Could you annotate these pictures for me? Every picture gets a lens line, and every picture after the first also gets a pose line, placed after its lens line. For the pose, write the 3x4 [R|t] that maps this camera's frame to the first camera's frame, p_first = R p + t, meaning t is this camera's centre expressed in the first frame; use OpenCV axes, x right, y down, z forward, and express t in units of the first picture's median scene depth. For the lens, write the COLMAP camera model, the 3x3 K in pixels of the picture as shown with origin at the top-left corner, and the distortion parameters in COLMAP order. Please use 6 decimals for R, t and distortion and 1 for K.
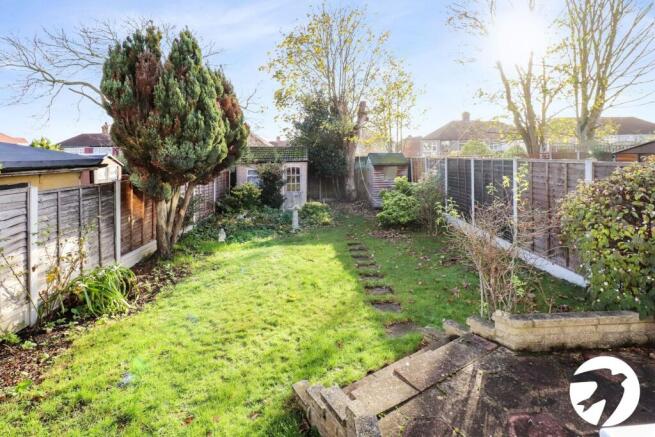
lens RADIAL K [[321.6, 0, 328.0], [0, 321.6, 173.3], [0, 0, 1]] dist [-0.040795, -0.000183]
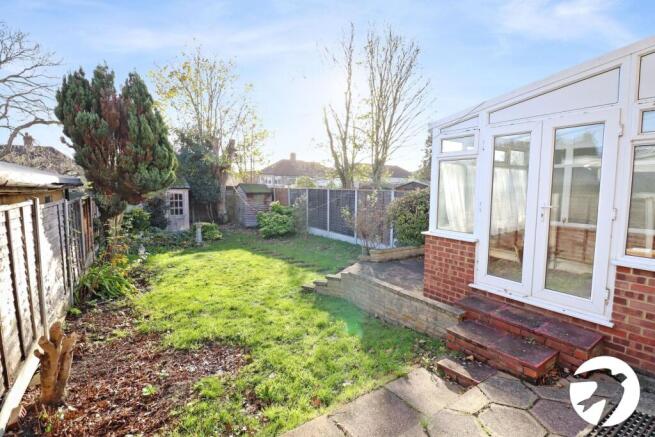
lens RADIAL K [[308.3, 0, 327.5], [0, 308.3, 218.5], [0, 0, 1]] dist [0.000097, -0.000088]
pose [[0.843340, -0.022694, 0.536901, -0.226619], [0.000000, 0.999108, 0.042231, 0.021658], [-0.537380, -0.035615, 0.842588, -0.180576]]
